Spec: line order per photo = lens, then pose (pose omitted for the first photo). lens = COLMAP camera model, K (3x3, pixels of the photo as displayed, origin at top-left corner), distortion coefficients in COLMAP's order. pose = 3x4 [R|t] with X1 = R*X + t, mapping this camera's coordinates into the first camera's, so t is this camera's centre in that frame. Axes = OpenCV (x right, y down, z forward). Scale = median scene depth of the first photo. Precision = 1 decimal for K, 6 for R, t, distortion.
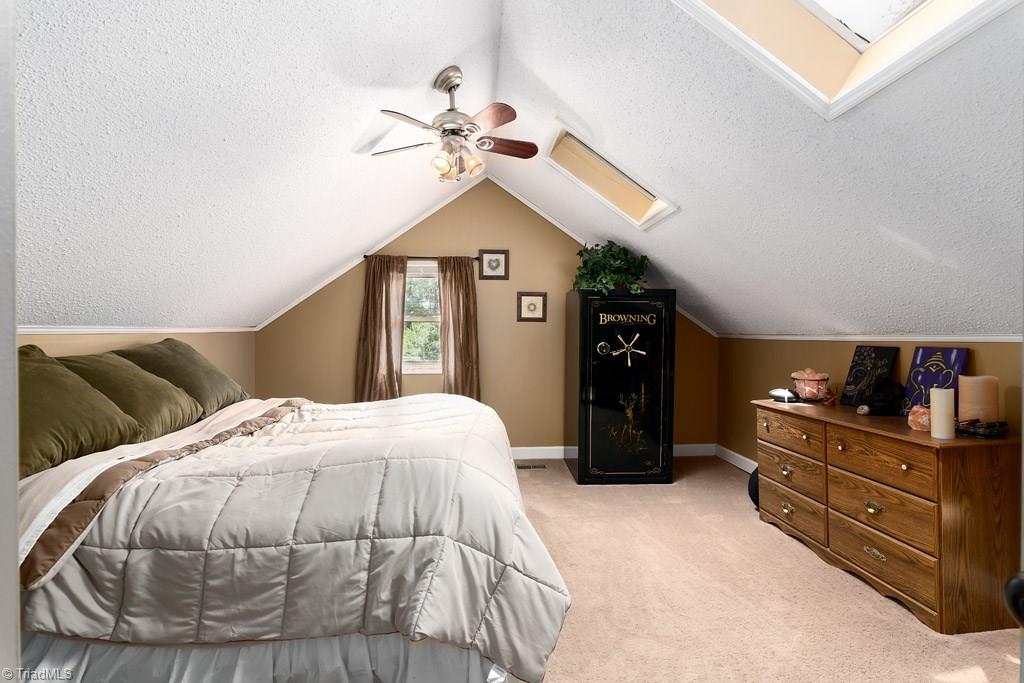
lens RADIAL K [[495.9, 0, 512.0], [0, 495.9, 341.5], [0, 0, 1]] dist [0.000065, -0.000527]
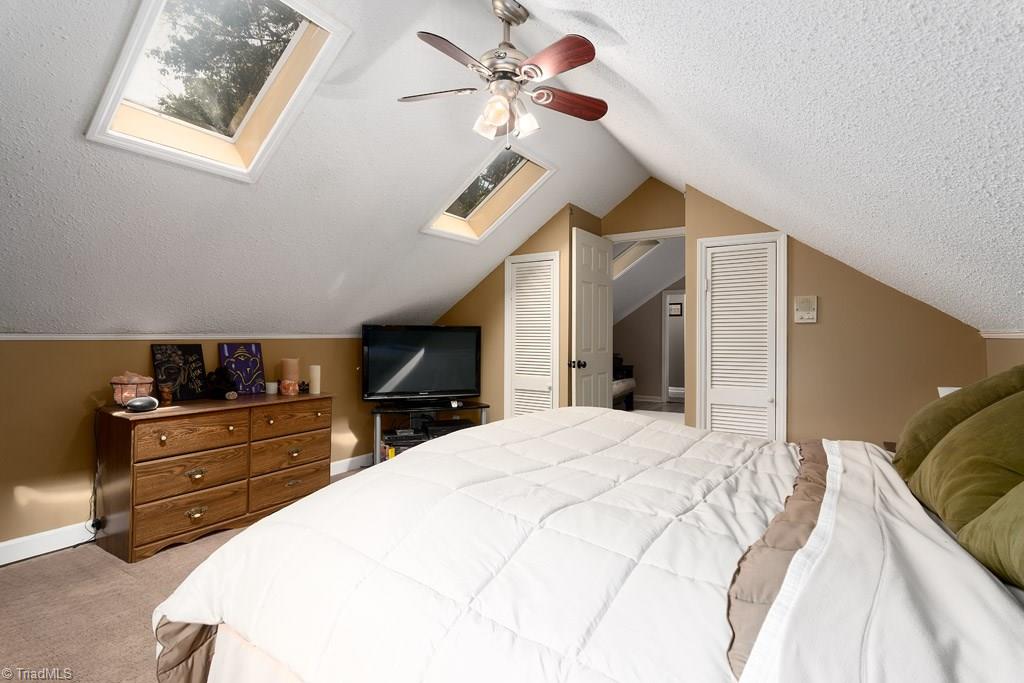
lens RADIAL K [[495.9, 0, 512.0], [0, 495.9, 341.5], [0, 0, 1]] dist [0.000065, -0.000527]
pose [[-0.811347, -0.010548, 0.584470, -0.567541], [0.001991, 0.999782, 0.020807, -0.019599], [-0.584562, 0.018046, -0.811148, 1.580911]]
